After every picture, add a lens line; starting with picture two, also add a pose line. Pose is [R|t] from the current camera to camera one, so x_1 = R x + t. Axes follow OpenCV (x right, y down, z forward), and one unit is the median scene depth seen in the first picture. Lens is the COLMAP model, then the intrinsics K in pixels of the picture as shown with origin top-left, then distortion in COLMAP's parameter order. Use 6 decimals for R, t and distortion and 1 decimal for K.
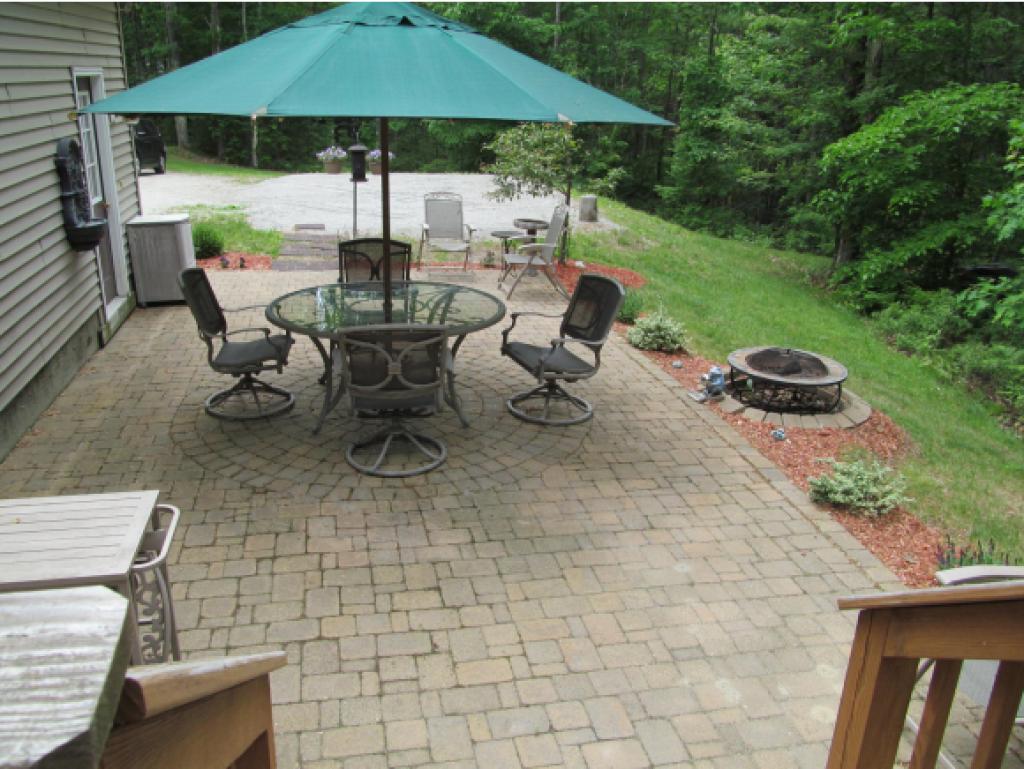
lens RADIAL K [[844.9, 0, 506.6], [0, 844.9, 381.9], [0, 0, 1]] dist [-0.051000, 0.014102]
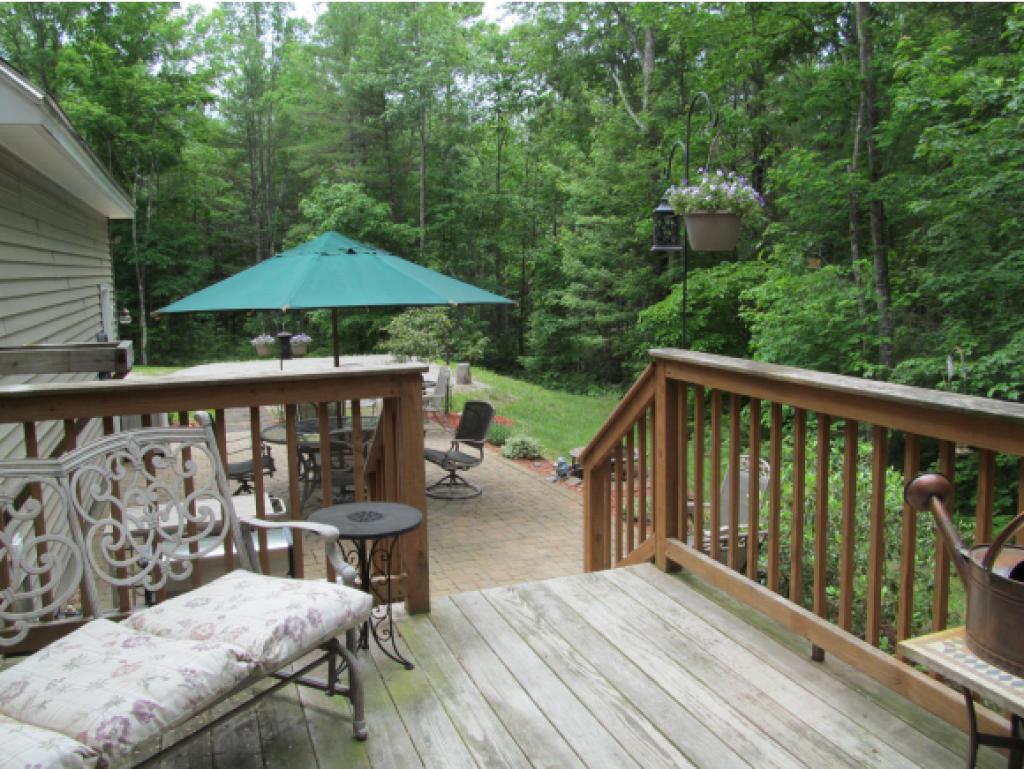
lens RADIAL K [[844.9, 0, 506.6], [0, 844.9, 381.9], [0, 0, 1]] dist [-0.051000, 0.014102]
pose [[0.986384, -0.065666, 0.150781, -0.035638], [0.096210, 0.973976, -0.205218, 0.084493], [-0.133381, 0.216930, 0.967032, -0.260416]]
